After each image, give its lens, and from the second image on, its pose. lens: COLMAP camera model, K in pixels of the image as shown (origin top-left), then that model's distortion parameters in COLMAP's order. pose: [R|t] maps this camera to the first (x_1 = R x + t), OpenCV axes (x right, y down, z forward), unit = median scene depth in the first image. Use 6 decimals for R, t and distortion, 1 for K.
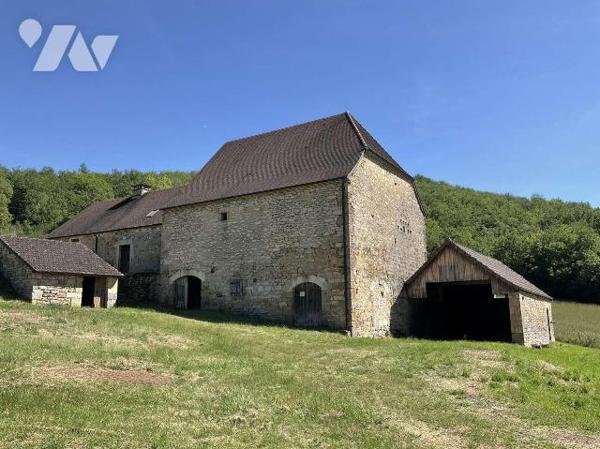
lens RADIAL K [[494.7, 0, 300.0], [0, 494.7, 224.5], [0, 0, 1]] dist [0.101420, -0.194999]
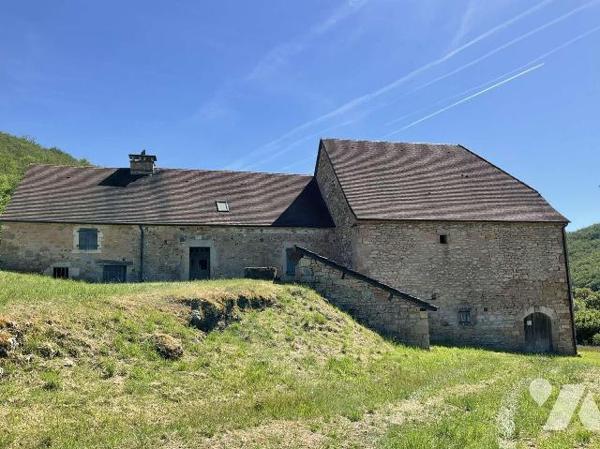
lens RADIAL K [[494.7, 0, 300.0], [0, 494.7, 224.5], [0, 0, 1]] dist [0.101420, -0.194999]
pose [[0.701531, 0.095495, 0.706212, -1.070459], [-0.119108, 0.992754, -0.015923, 0.003811], [-0.702615, -0.072945, 0.707822, 0.558708]]
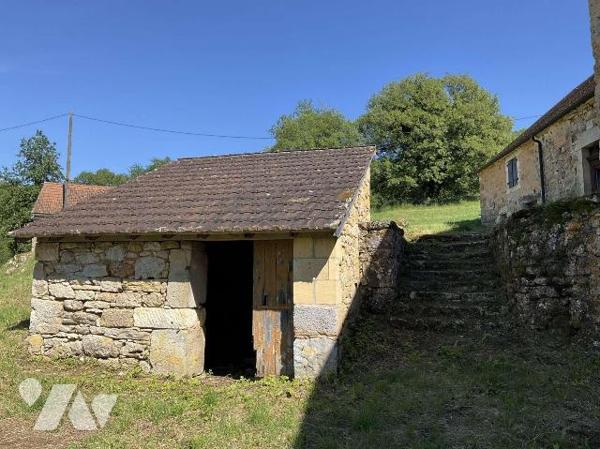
lens RADIAL K [[494.7, 0, 300.0], [0, 494.7, 224.5], [0, 0, 1]] dist [0.101420, -0.194999]
pose [[0.440824, -0.086169, -0.893448, -0.174081], [0.154577, 0.987798, -0.019001, 0.103771], [0.884183, -0.129730, 0.448765, 0.903673]]
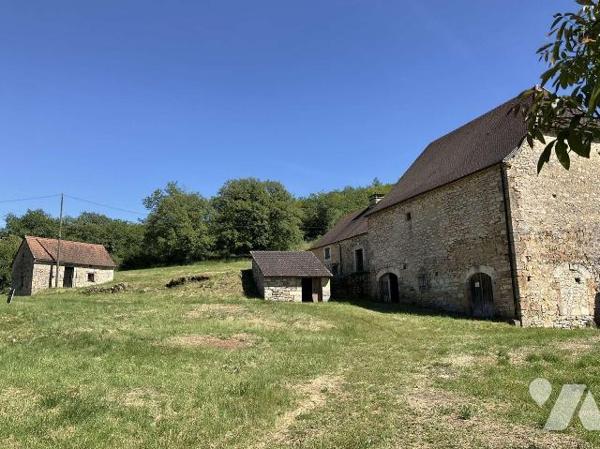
lens RADIAL K [[494.7, 0, 300.0], [0, 494.7, 224.5], [0, 0, 1]] dist [0.101420, -0.194999]
pose [[0.810893, -0.117891, -0.573197, 0.288749], [0.117895, 0.992325, -0.037308, 0.014627], [0.573196, -0.037324, 0.818568, -0.022777]]
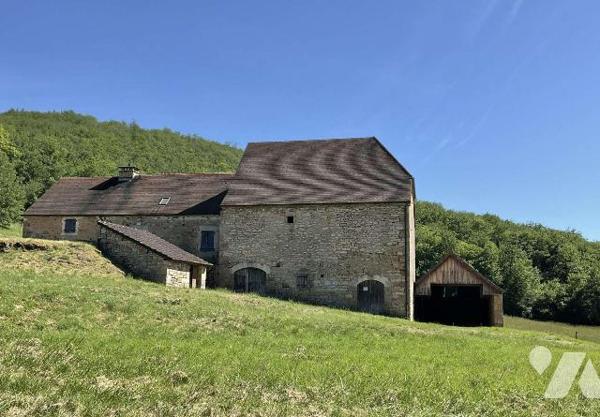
lens RADIAL K [[608.6, 0, 300.6], [0, 608.6, 232.8], [0, 0, 1]] dist [0.062062, -0.009244]
pose [[0.940274, 0.074238, 0.332224, -0.641982], [-0.091689, 0.995095, 0.037142, -0.043205], [-0.327837, -0.065385, 0.942469, -0.386189]]
